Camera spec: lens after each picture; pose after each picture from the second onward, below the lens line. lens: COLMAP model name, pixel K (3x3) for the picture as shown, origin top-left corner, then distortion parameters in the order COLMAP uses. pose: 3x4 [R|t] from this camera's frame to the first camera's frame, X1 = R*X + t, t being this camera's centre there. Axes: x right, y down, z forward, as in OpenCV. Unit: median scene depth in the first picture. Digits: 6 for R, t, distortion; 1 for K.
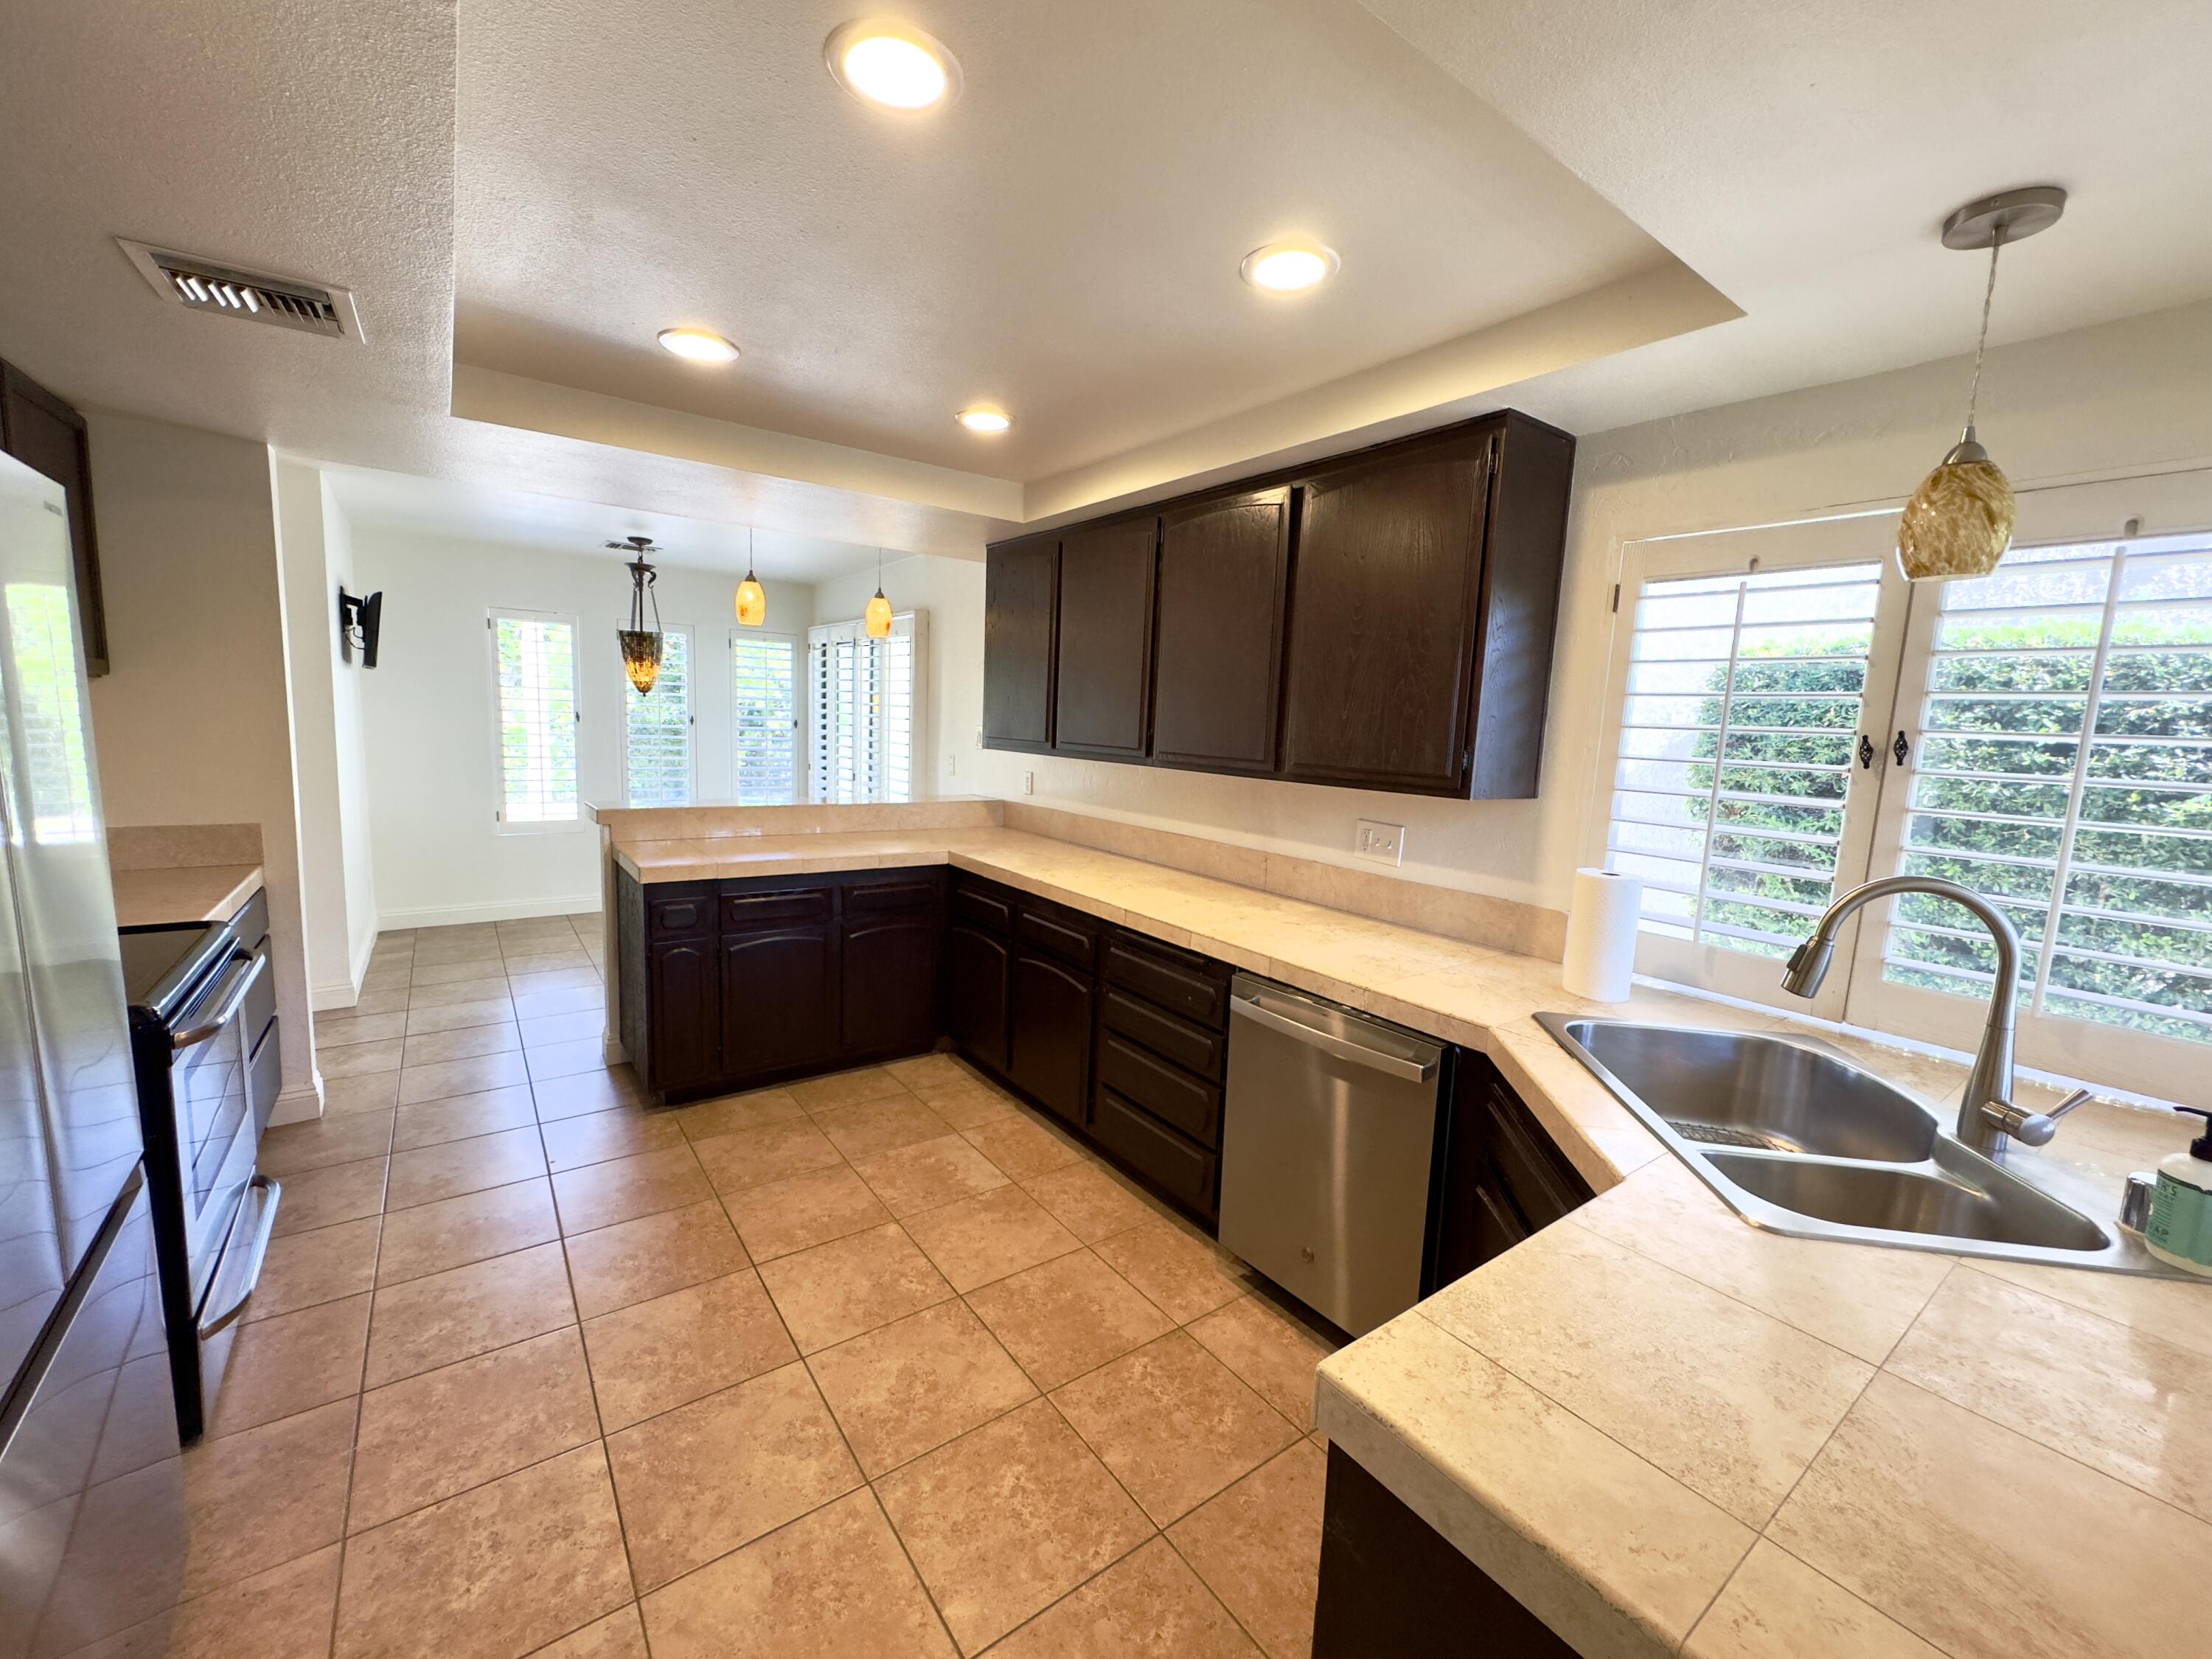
lens RADIAL K [[885.4, 0, 1103.6], [0, 885.4, 828.3], [0, 0, 1]] dist [-0.002164, 0.001063]
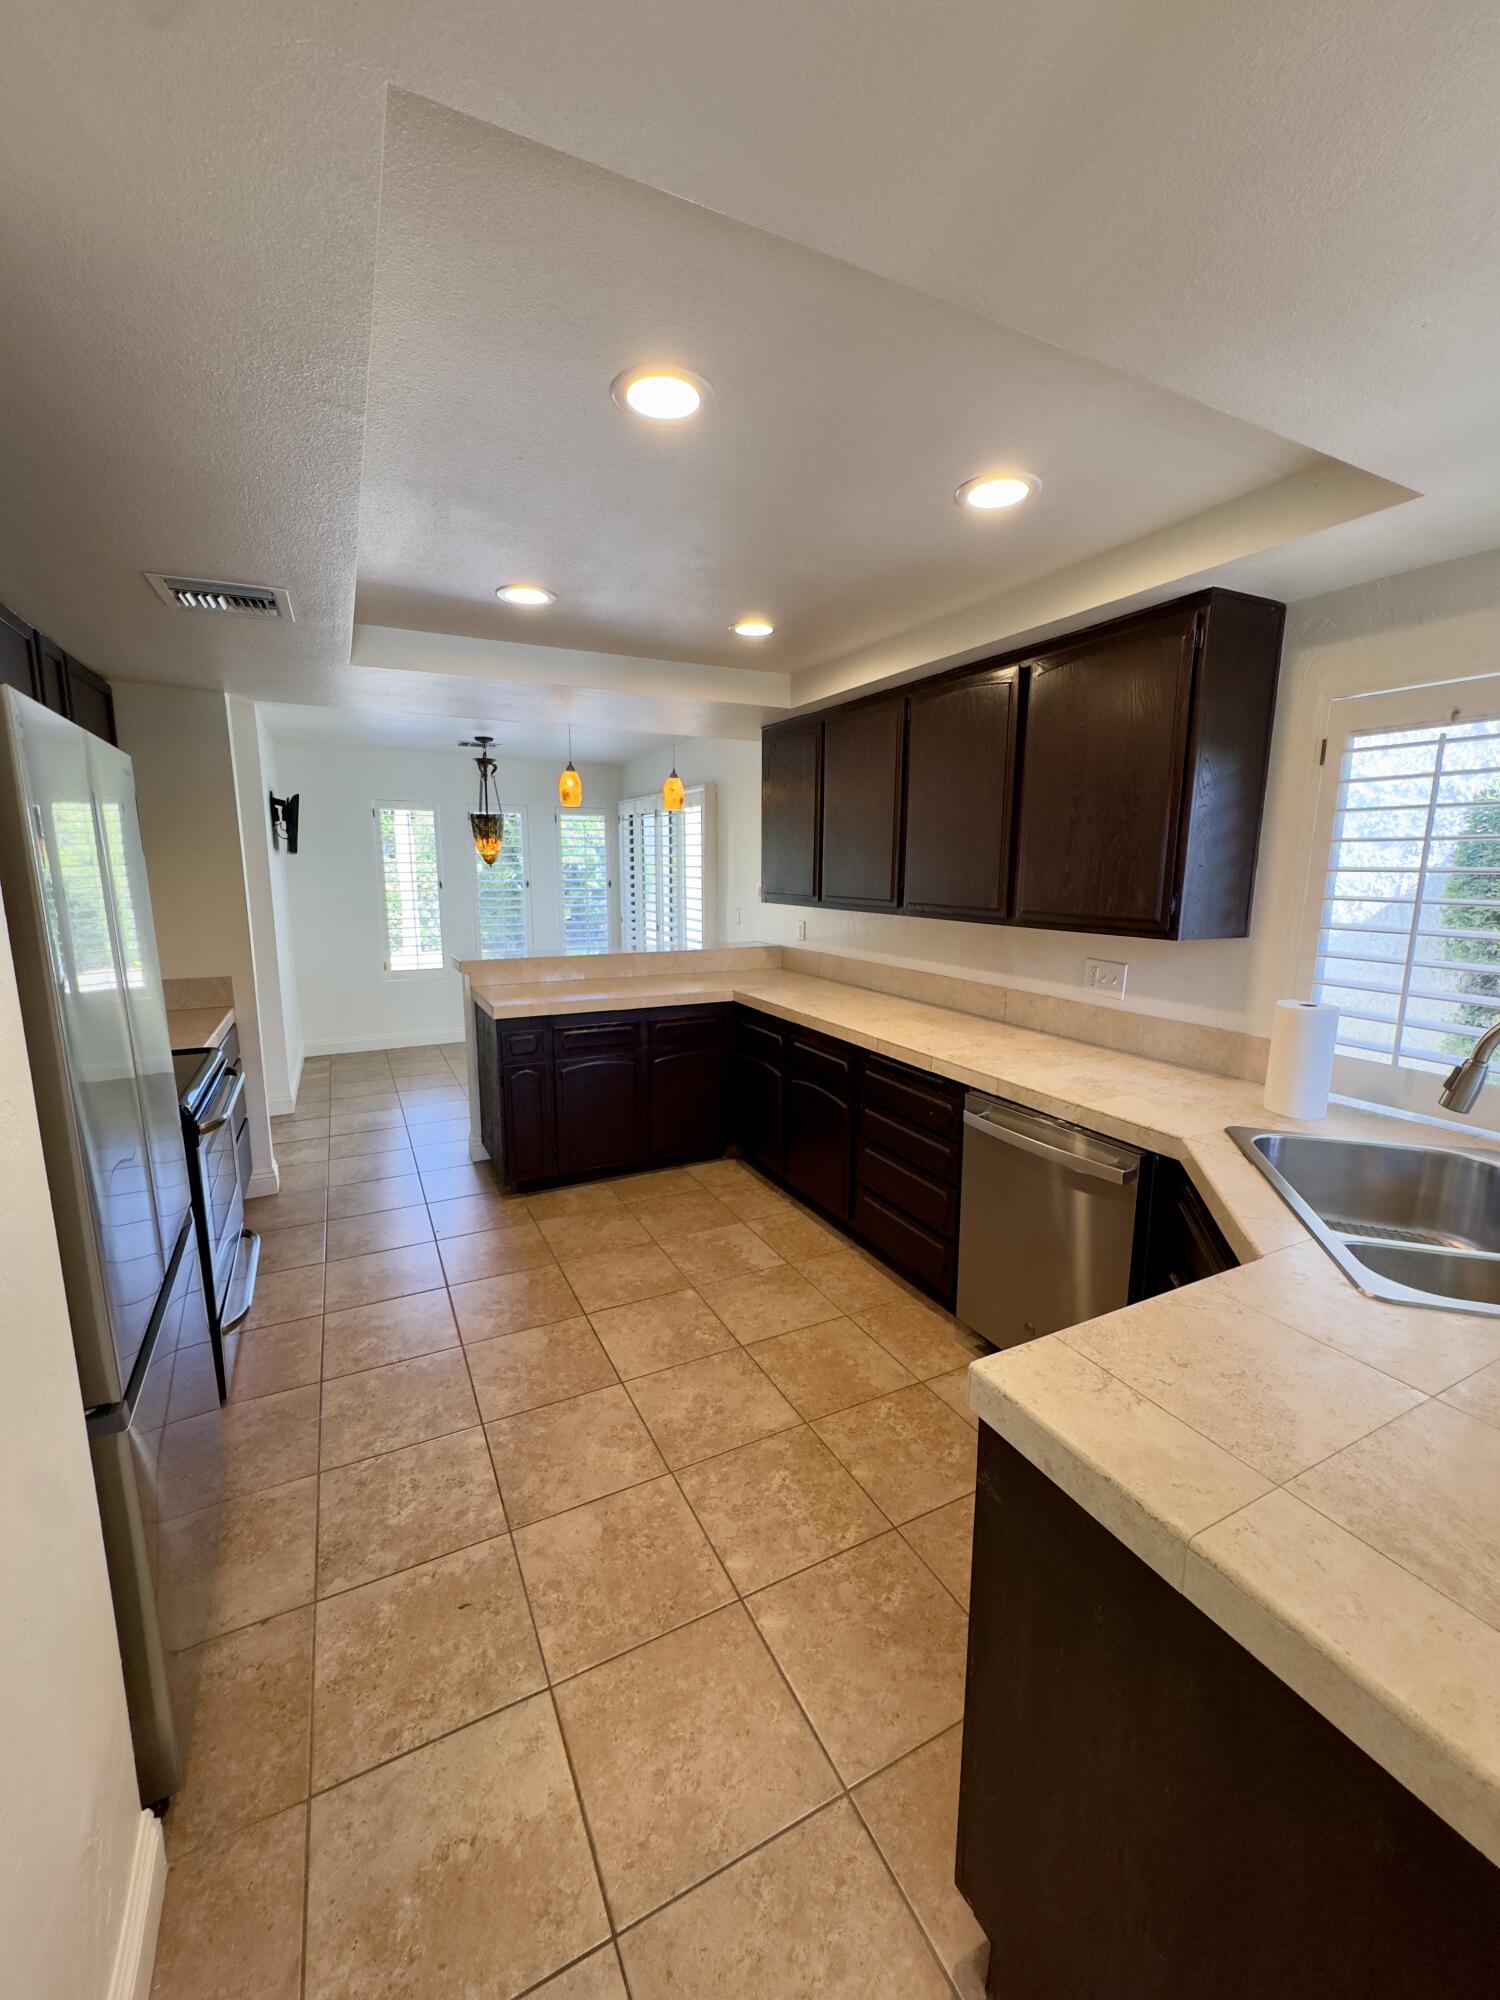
lens RADIAL K [[800.5, 0, 748.2], [0, 800.5, 998.2], [0, 0, 1]] dist [-0.002164, 0.001063]
pose [[0.985658, -0.010506, -0.168428, 0.044627], [0.017001, 0.999164, 0.037166, -0.005944], [0.167896, -0.039497, 0.985013, -0.101075]]
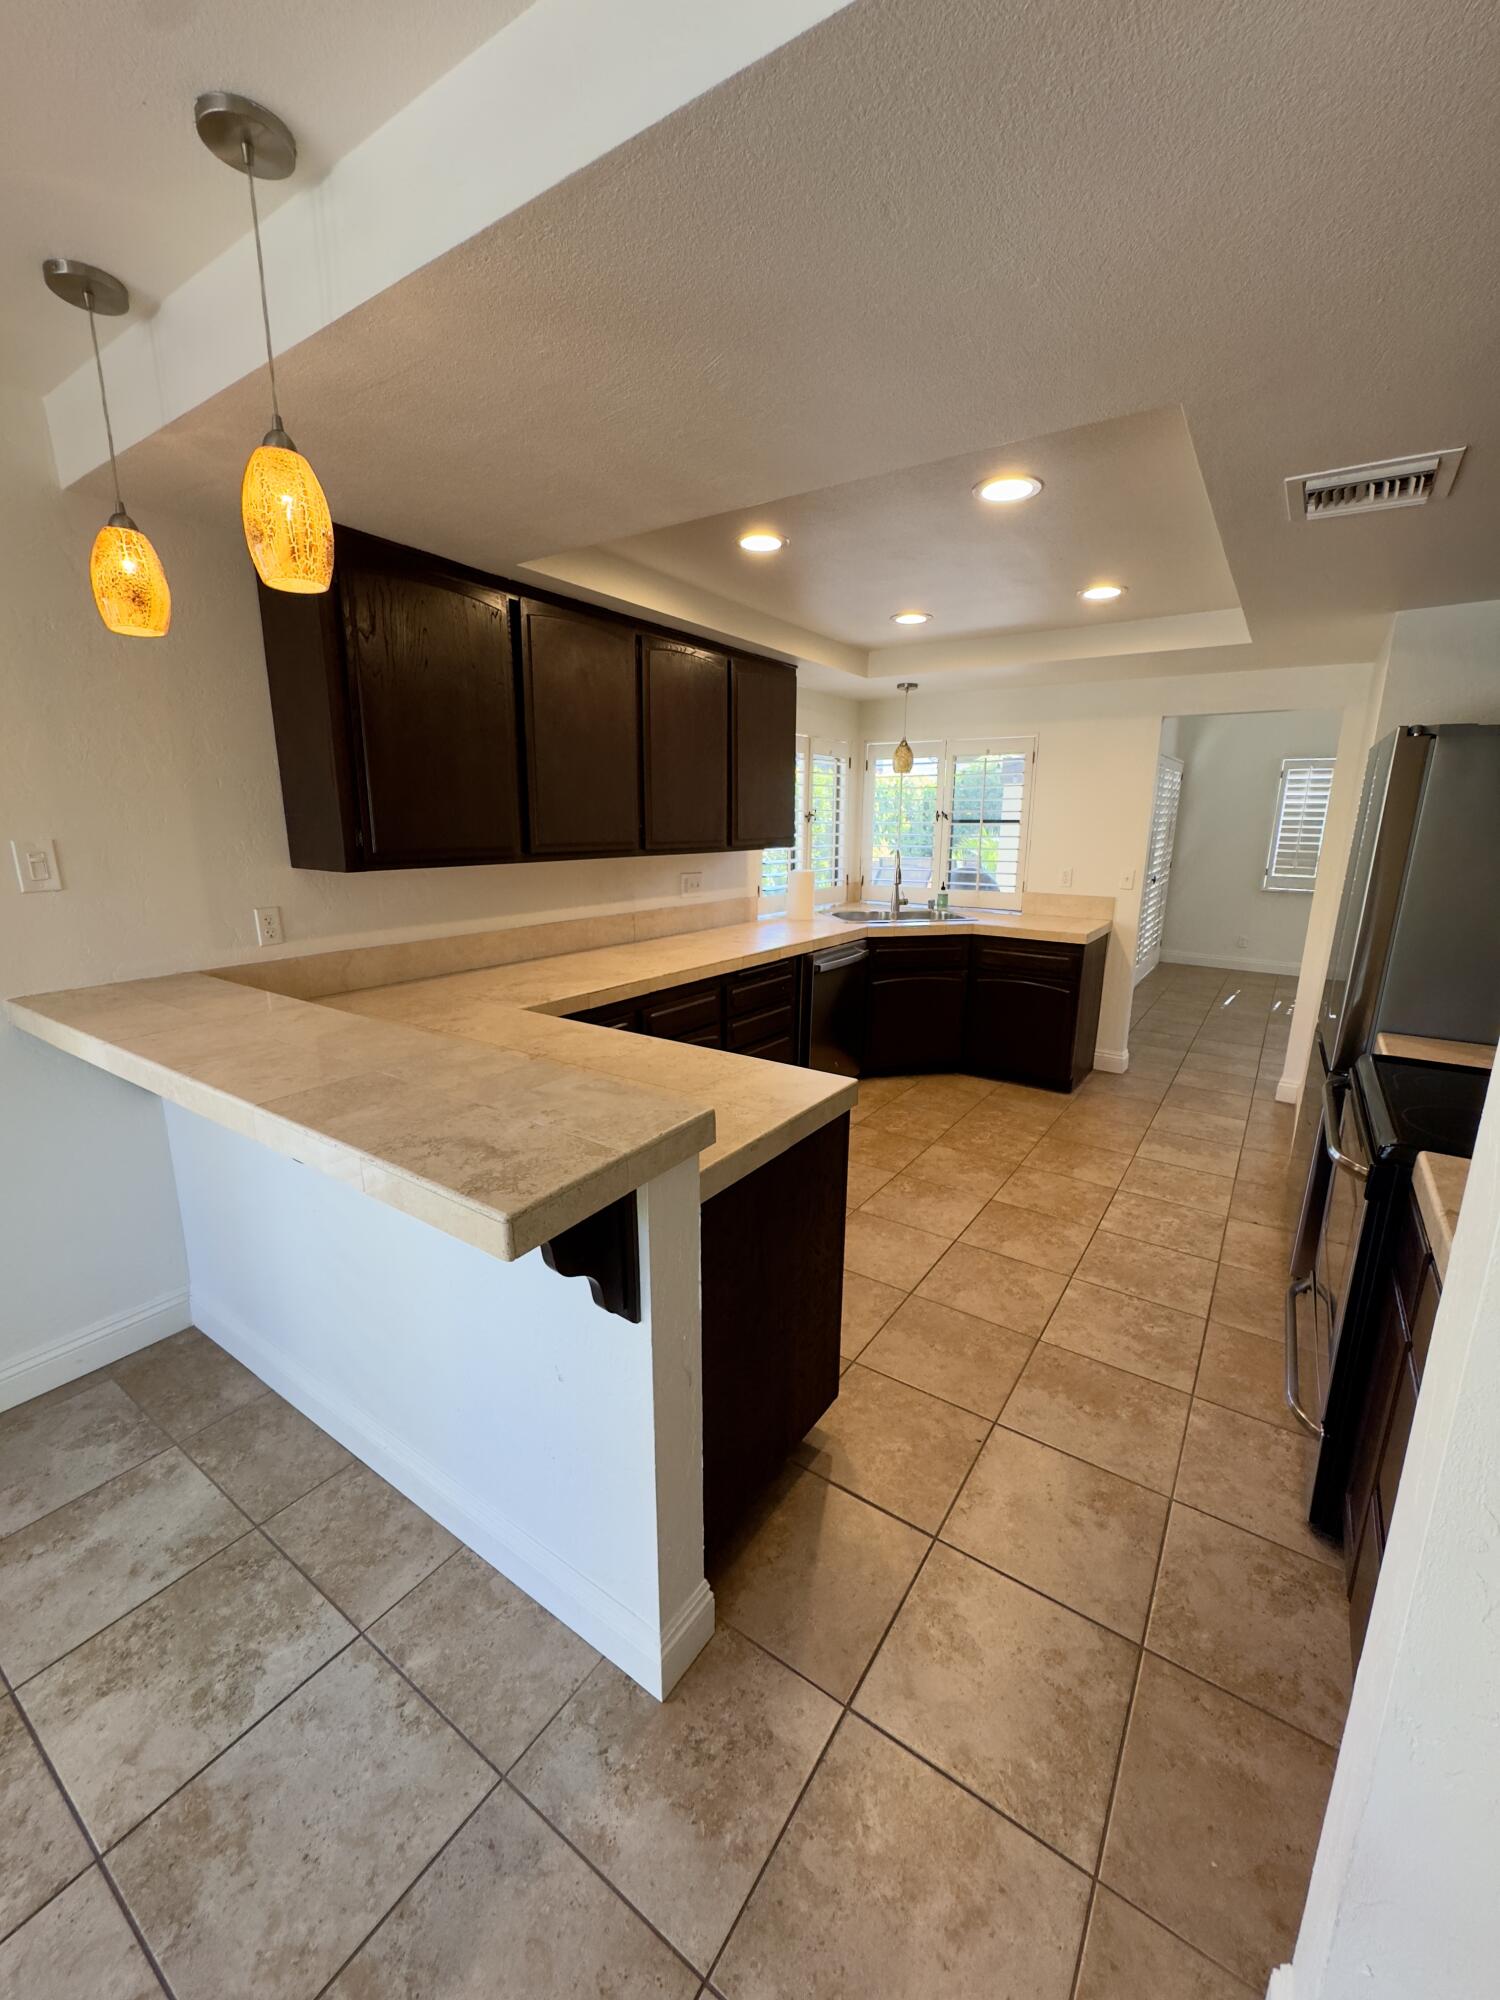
lens RADIAL K [[800.5, 0, 745.7], [0, 800.5, 995.8], [0, 0, 1]] dist [-0.002164, 0.001063]
pose [[-0.329374, -0.255012, 0.909111, -1.445361], [0.090129, 0.949949, 0.299121, -0.288099], [-0.939888, 0.180460, -0.289904, 1.752779]]
